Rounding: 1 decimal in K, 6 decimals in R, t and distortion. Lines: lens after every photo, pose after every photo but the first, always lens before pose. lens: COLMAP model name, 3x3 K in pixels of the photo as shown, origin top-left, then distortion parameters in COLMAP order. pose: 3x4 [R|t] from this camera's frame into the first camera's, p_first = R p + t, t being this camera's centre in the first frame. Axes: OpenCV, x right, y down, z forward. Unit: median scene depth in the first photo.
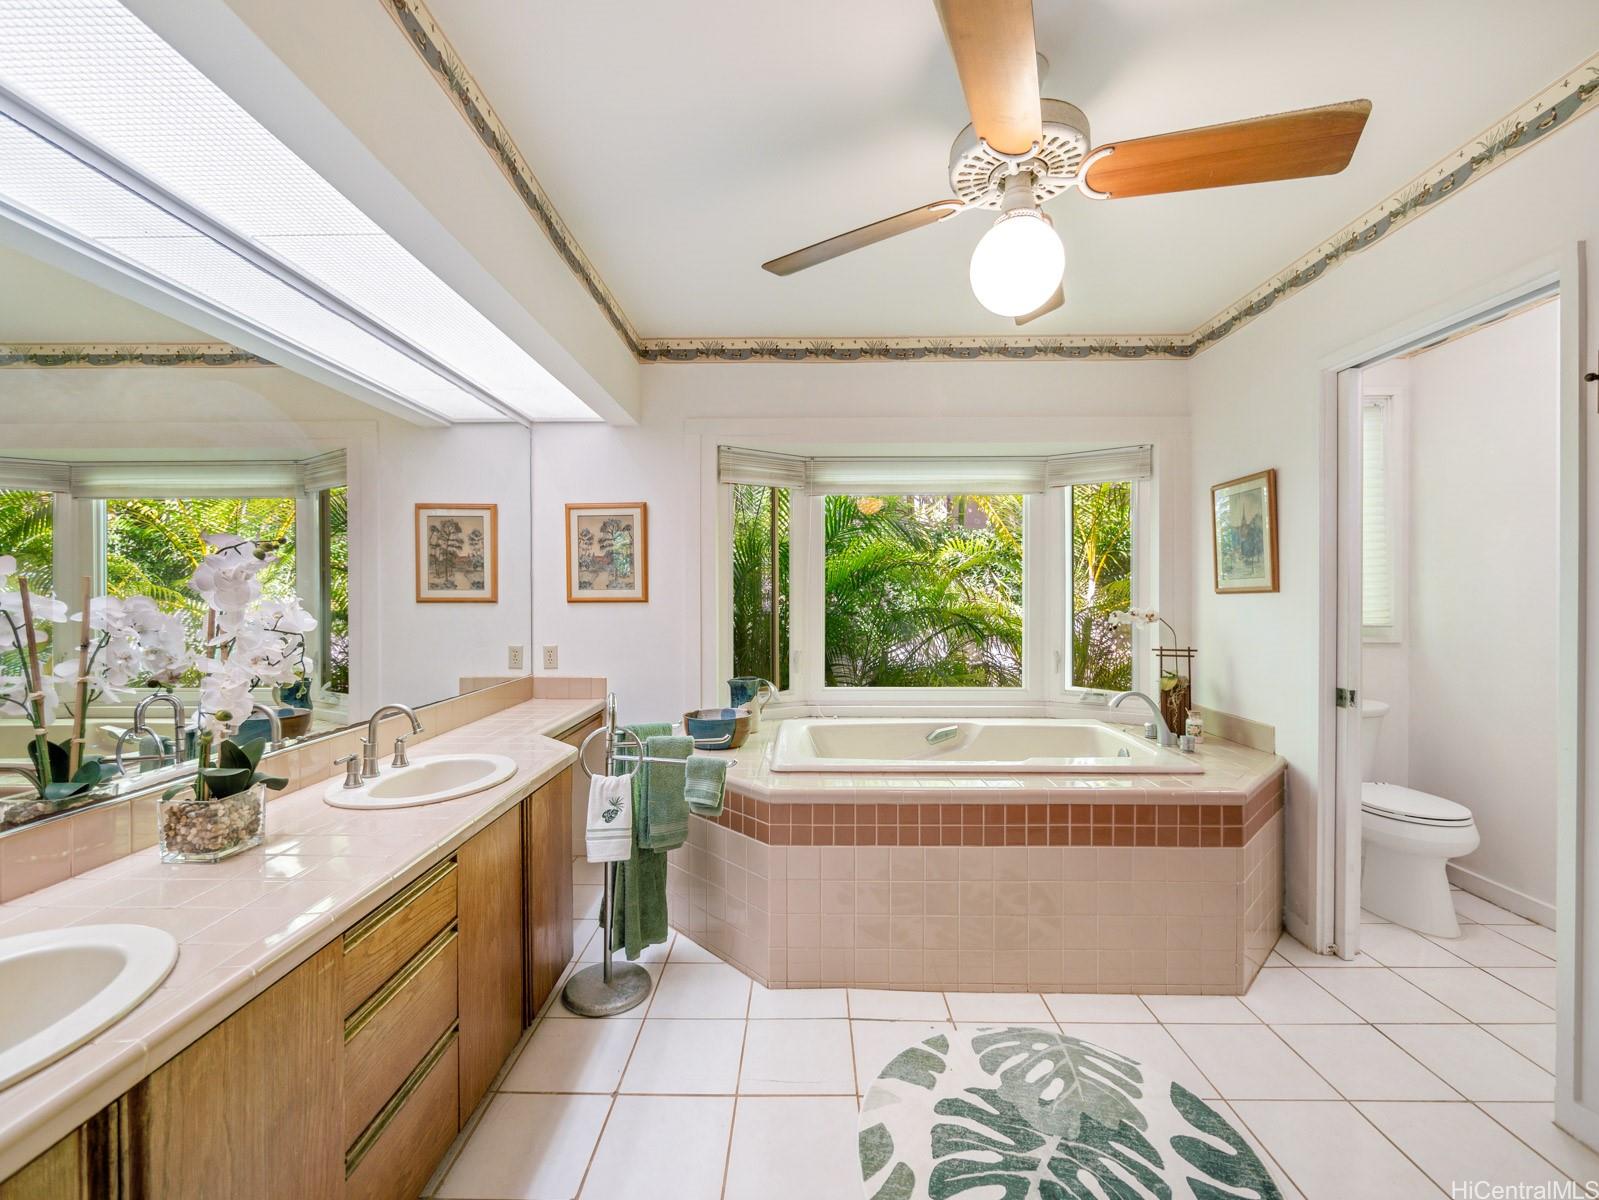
lens RADIAL K [[671.2, 0, 799.1], [0, 671.2, 595.6], [0, 0, 1]] dist [-0.004192, 0.000033]
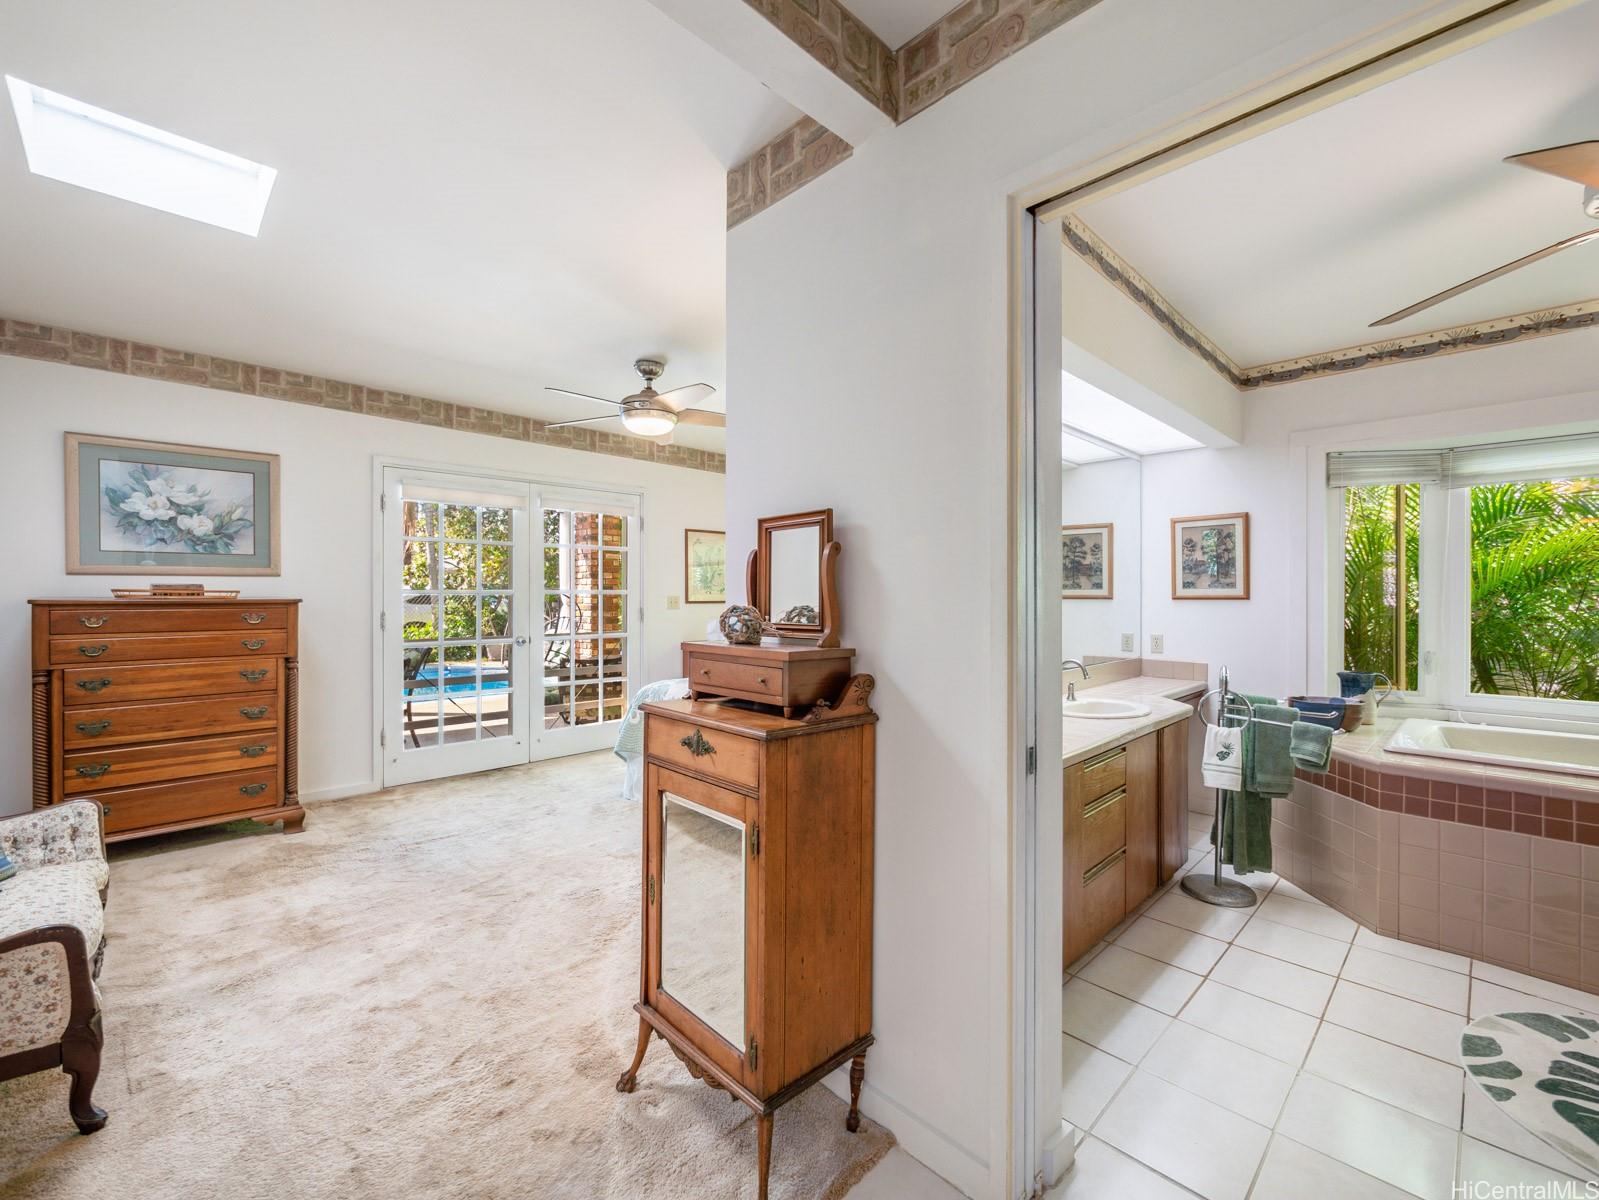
lens RADIAL K [[671.2, 0, 804.7], [0, 671.2, 595.1], [0, 0, 1]] dist [-0.004192, 0.000033]
pose [[0.704037, 0.001995, -0.710161, 0.068404], [-0.004522, 0.999988, -0.001673, 0.010318], [0.710149, 0.004389, 0.704038, -0.457512]]
